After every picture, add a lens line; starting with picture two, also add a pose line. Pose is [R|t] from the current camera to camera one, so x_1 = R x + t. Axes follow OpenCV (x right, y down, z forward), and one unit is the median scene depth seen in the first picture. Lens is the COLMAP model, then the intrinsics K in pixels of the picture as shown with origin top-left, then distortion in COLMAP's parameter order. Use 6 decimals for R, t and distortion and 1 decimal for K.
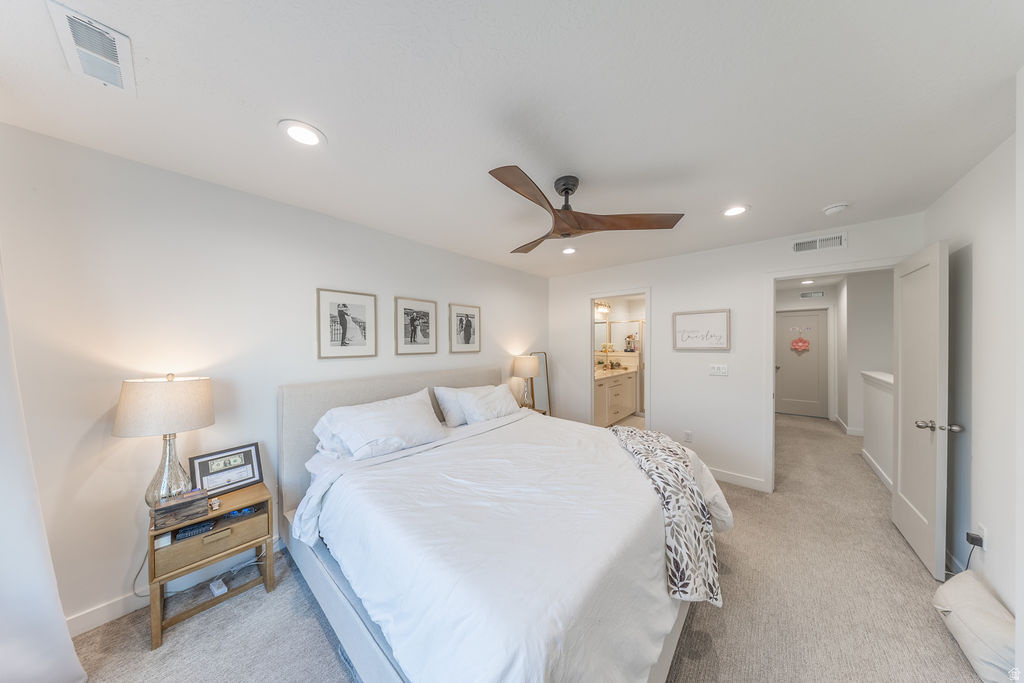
lens RADIAL K [[291.4, 0, 514.3], [0, 291.4, 344.5], [0, 0, 1]] dist [0.000573, 0.000033]
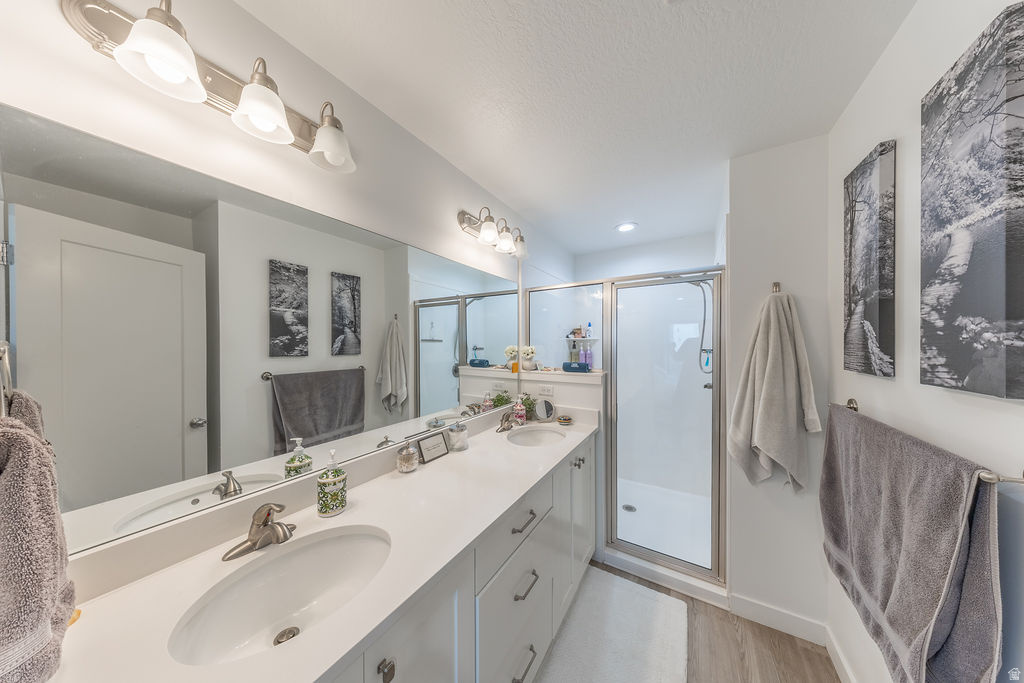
lens RADIAL K [[291.4, 0, 514.3], [0, 291.4, 344.5], [0, 0, 1]] dist [0.000573, 0.000033]
pose [[0.983543, 0.007188, 0.180532, 0.246779], [-0.006876, 0.999974, -0.002357, -0.006112], [-0.180544, 0.001077, 0.983566, 0.640736]]
